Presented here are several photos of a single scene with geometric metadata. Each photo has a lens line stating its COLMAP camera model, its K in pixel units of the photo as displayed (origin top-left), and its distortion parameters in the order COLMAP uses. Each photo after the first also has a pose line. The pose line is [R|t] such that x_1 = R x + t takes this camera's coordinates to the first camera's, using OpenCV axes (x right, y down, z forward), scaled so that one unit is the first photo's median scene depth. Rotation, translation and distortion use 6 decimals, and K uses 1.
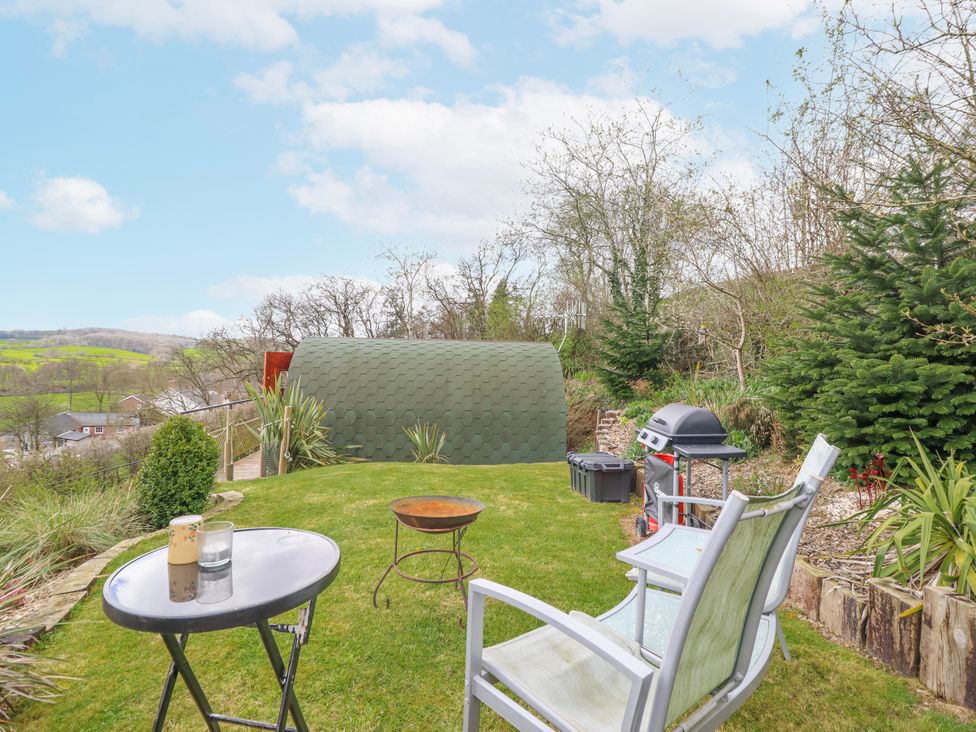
lens RADIAL K [[505.2, 0, 488.5], [0, 505.2, 363.8], [0, 0, 1]] dist [-0.000769, -0.013095]
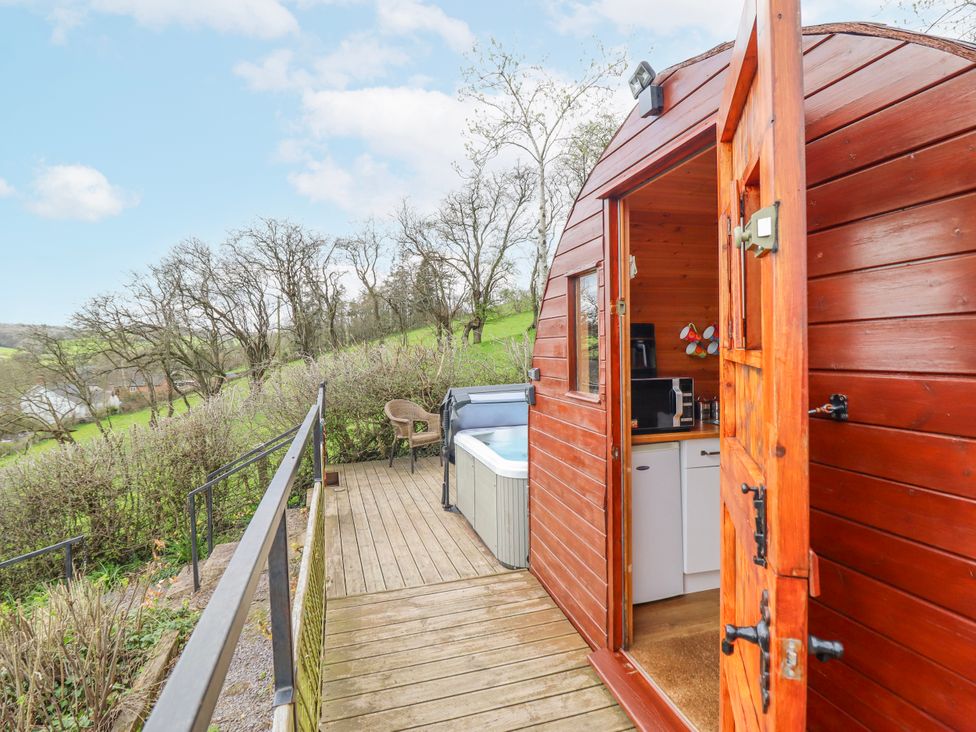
lens RADIAL K [[505.2, 0, 484.7], [0, 505.2, 361.4], [0, 0, 1]] dist [-0.000769, -0.013095]
pose [[0.986587, -0.034034, 0.159650, -0.123467], [0.029102, 0.999027, 0.033130, 0.011255], [-0.160622, -0.028039, 0.986618, 0.225569]]
